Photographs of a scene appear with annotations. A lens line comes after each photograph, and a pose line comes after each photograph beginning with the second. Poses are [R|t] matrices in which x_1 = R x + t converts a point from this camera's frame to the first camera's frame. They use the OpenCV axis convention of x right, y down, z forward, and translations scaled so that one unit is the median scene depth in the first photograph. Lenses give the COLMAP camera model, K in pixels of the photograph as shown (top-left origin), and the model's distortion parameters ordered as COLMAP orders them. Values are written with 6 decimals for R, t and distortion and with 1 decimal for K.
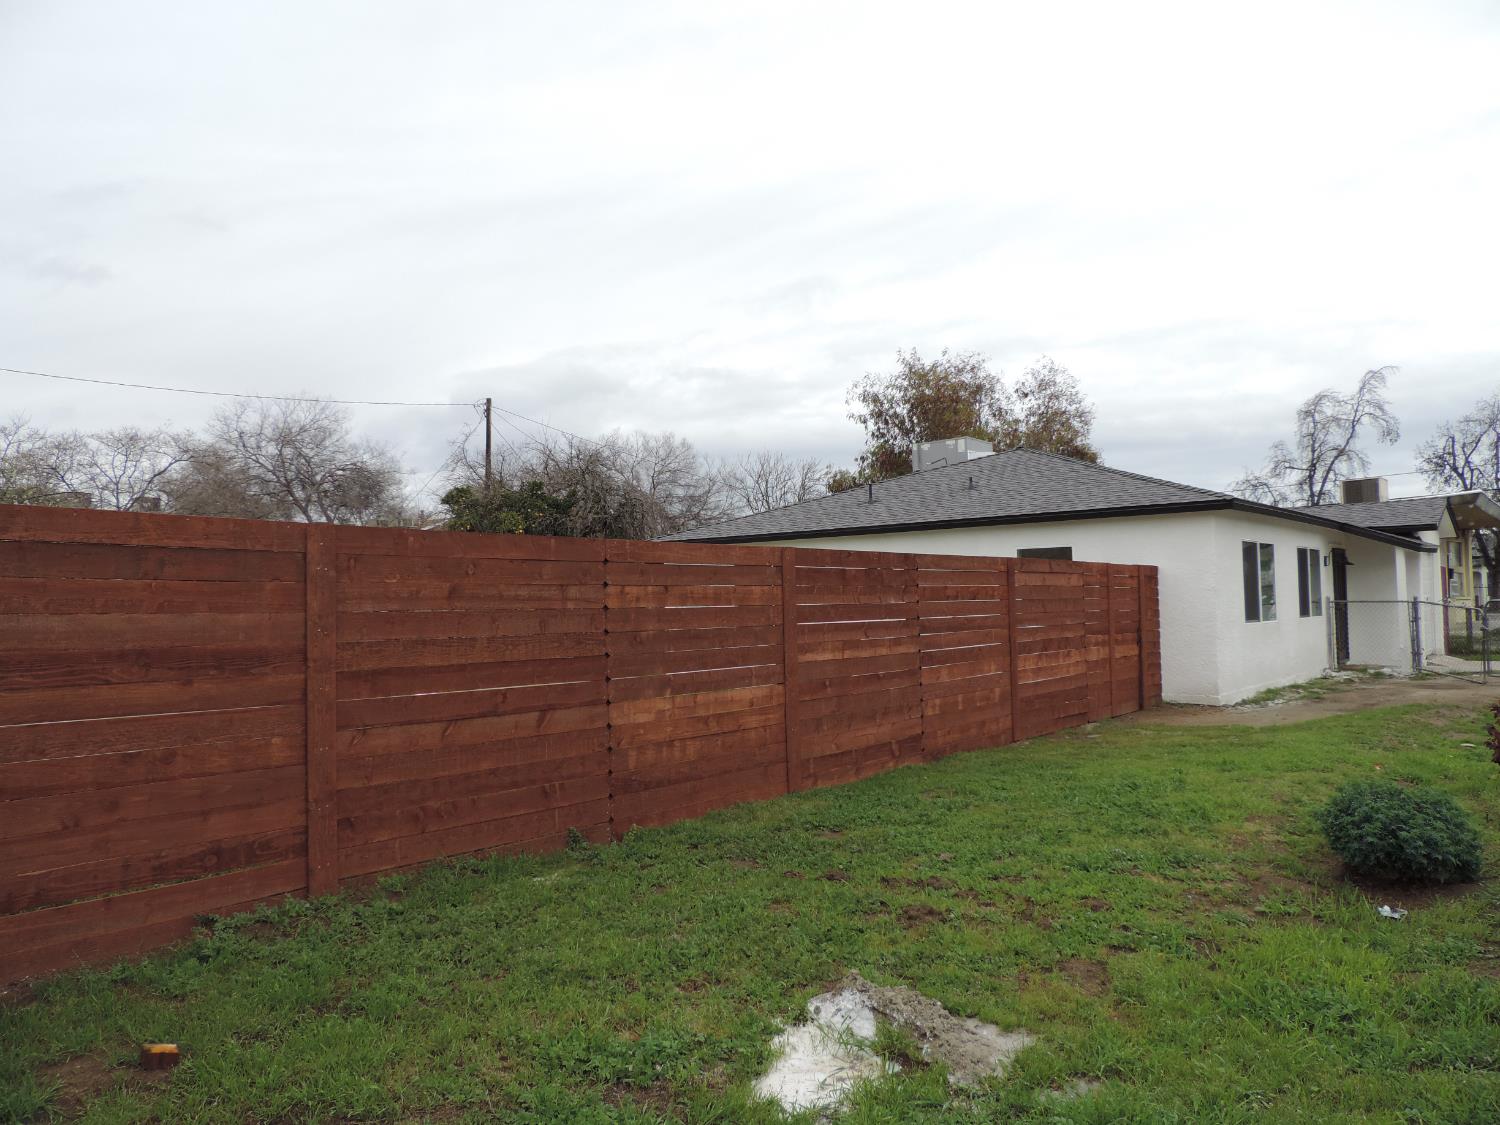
lens RADIAL K [[1063.5, 0, 756.5], [0, 1063.5, 562.8], [0, 0, 1]] dist [-0.022335, 0.002906]
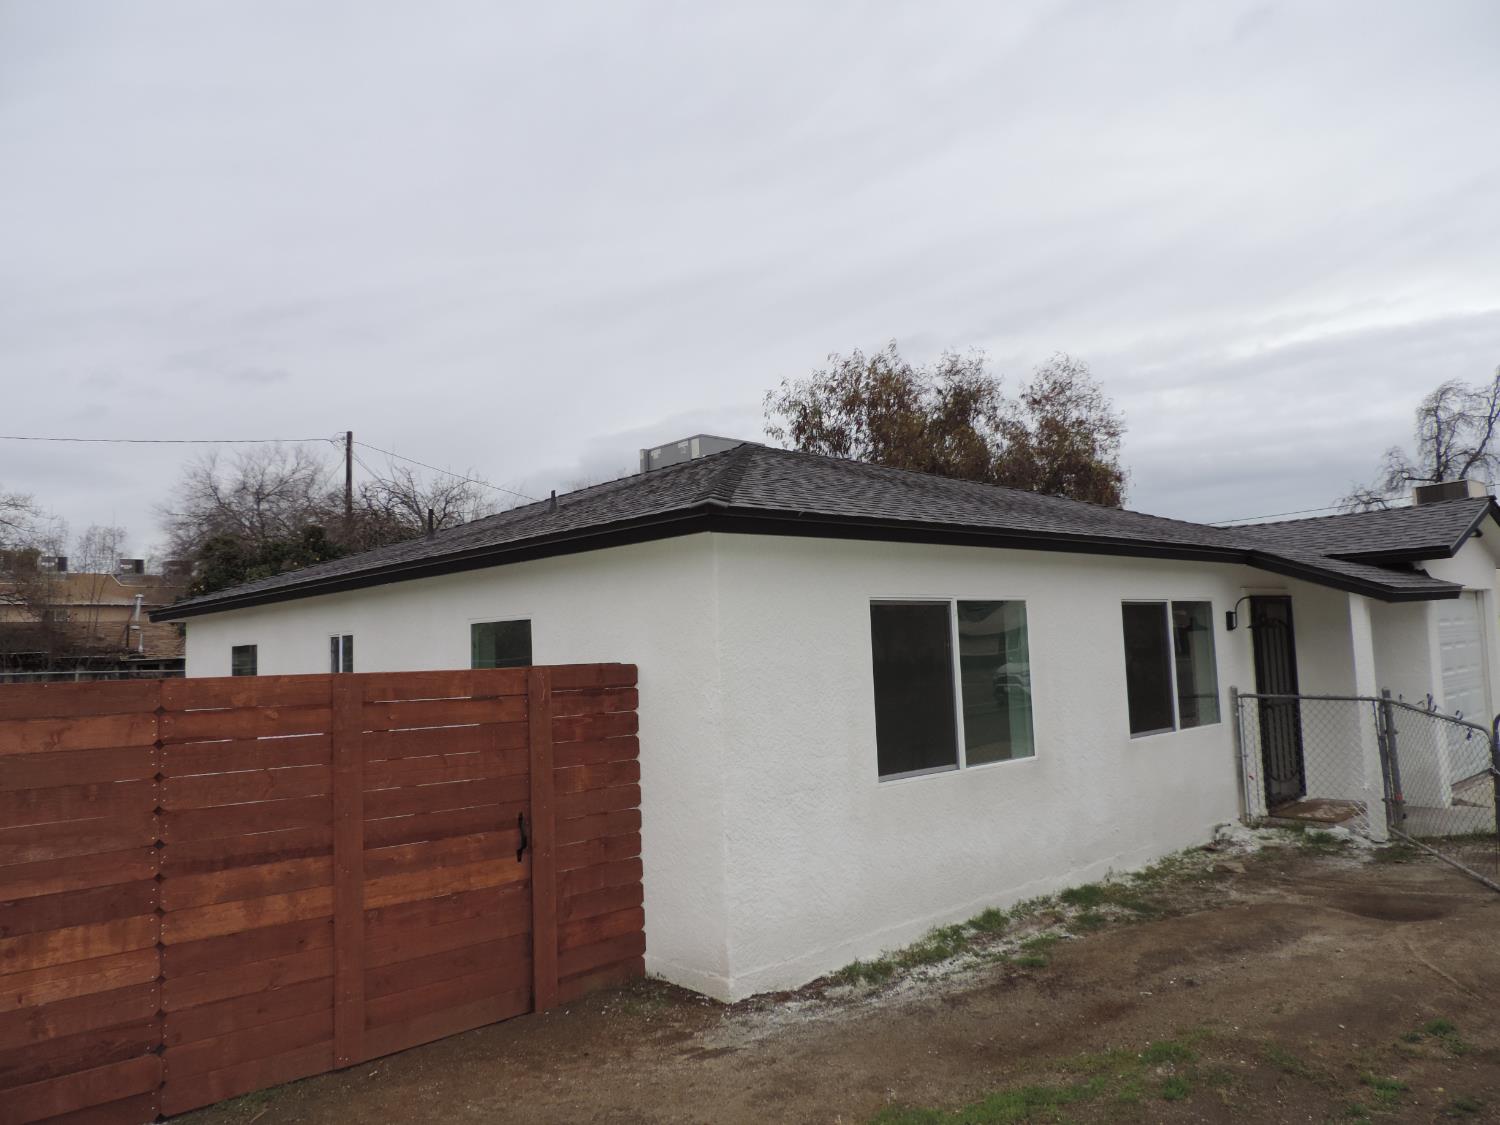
lens RADIAL K [[1061.9, 0, 750.5], [0, 1061.9, 559.0], [0, 0, 1]] dist [-0.020599, 0.004697]
pose [[0.989946, -0.030274, -0.138169, 0.147029], [0.024303, 0.998705, -0.044703, -0.005837], [0.139343, 0.040895, 0.989399, 0.169677]]
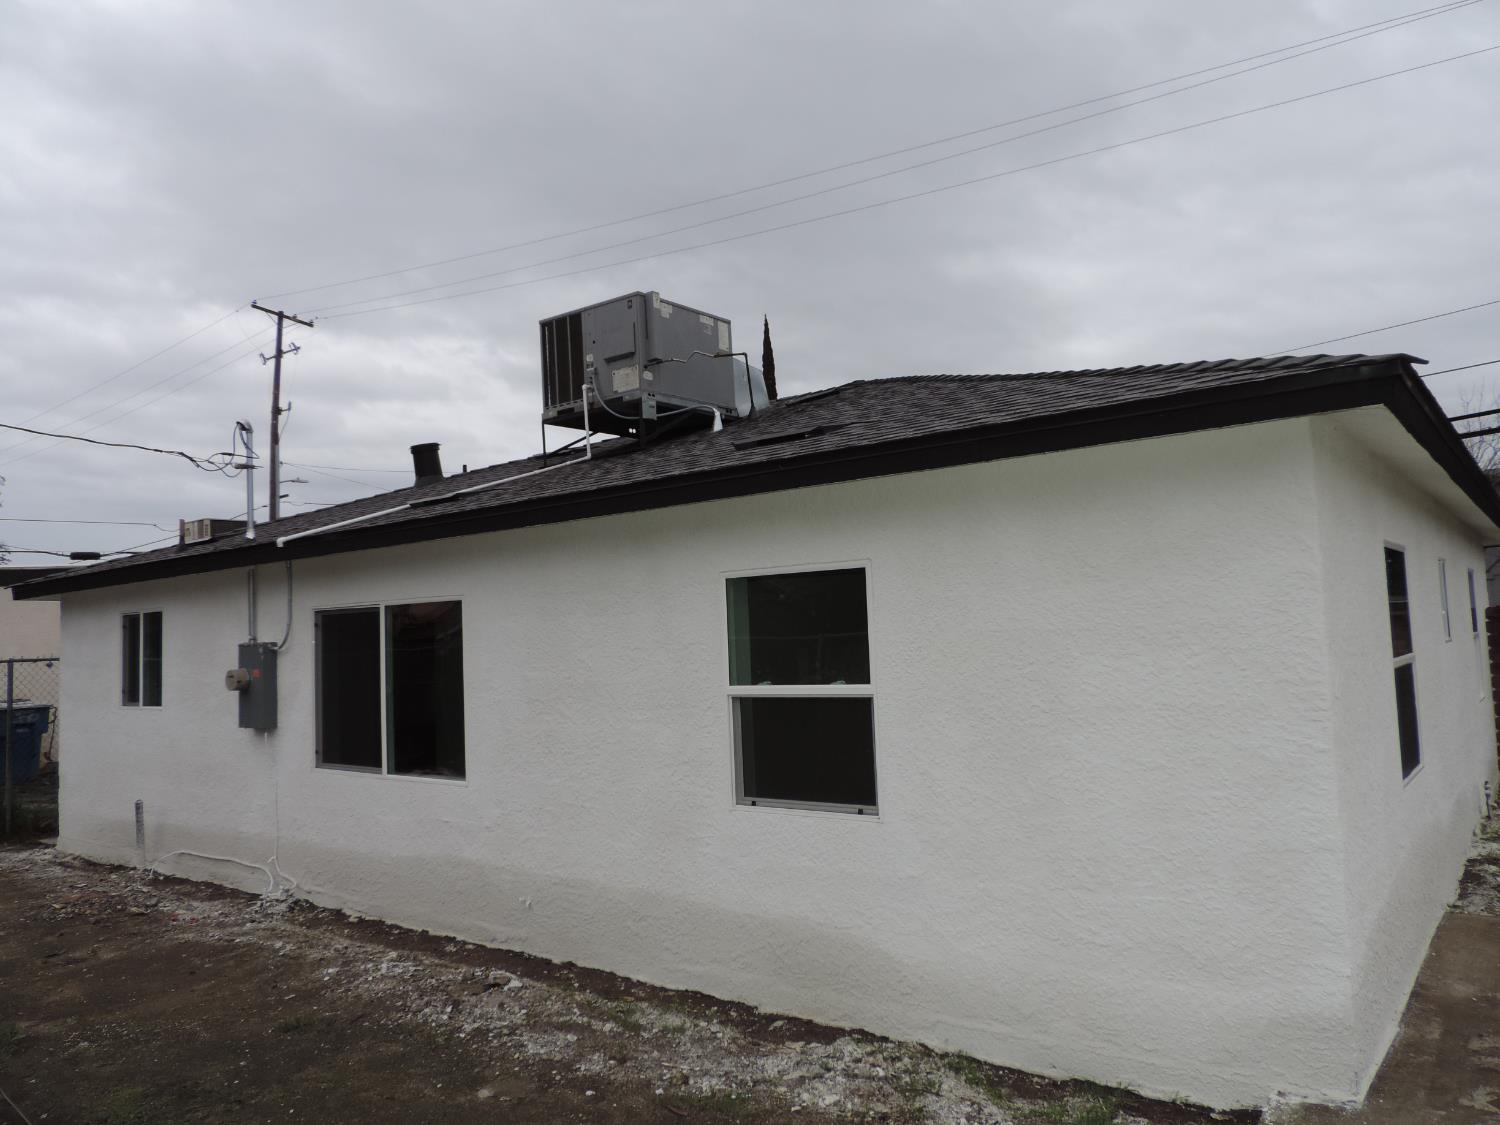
lens RADIAL K [[1061.9, 0, 750.5], [0, 1061.9, 559.0], [0, 0, 1]] dist [-0.020599, 0.004697]
pose [[0.046708, -0.047612, -0.997773, 0.317083], [0.081394, 0.995723, -0.043704, -0.001543], [0.995587, -0.079172, 0.050383, 0.381667]]
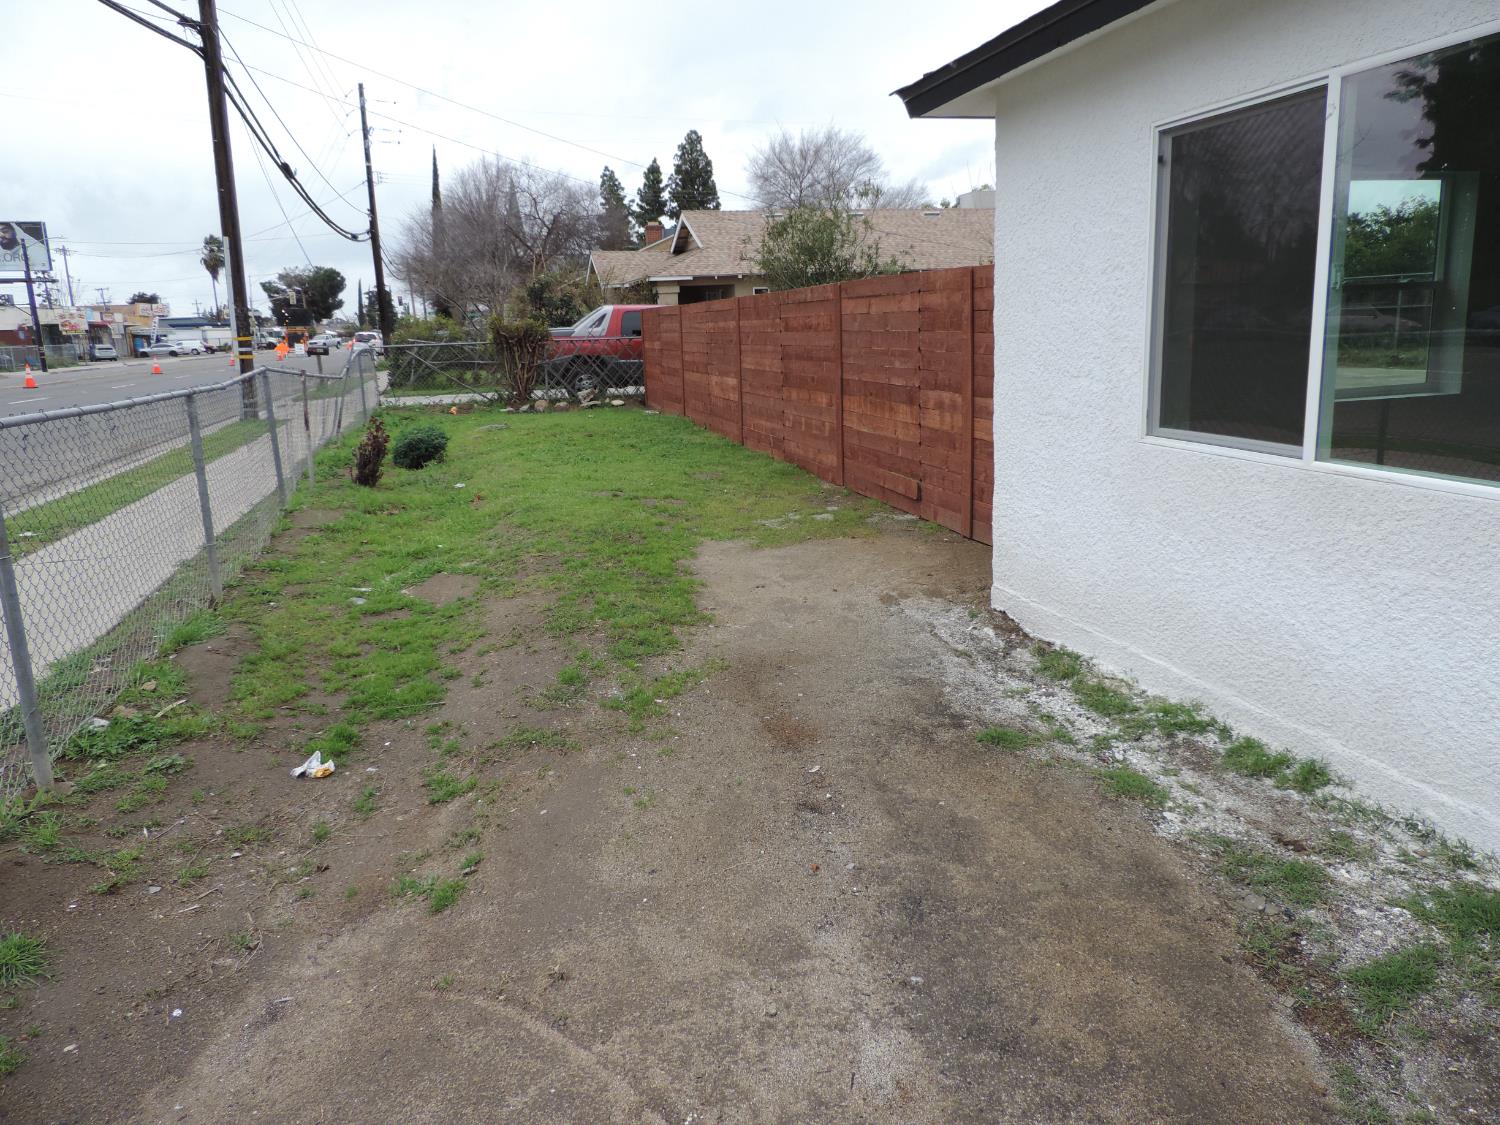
lens RADIAL K [[1061.9, 0, 750.5], [0, 1061.9, 559.0], [0, 0, 1]] dist [-0.020599, 0.004697]
pose [[-0.583462, 0.217871, -0.782371, 0.238833], [0.084449, 0.974398, 0.208367, 0.007236], [0.807738, 0.055504, -0.586924, 0.345469]]
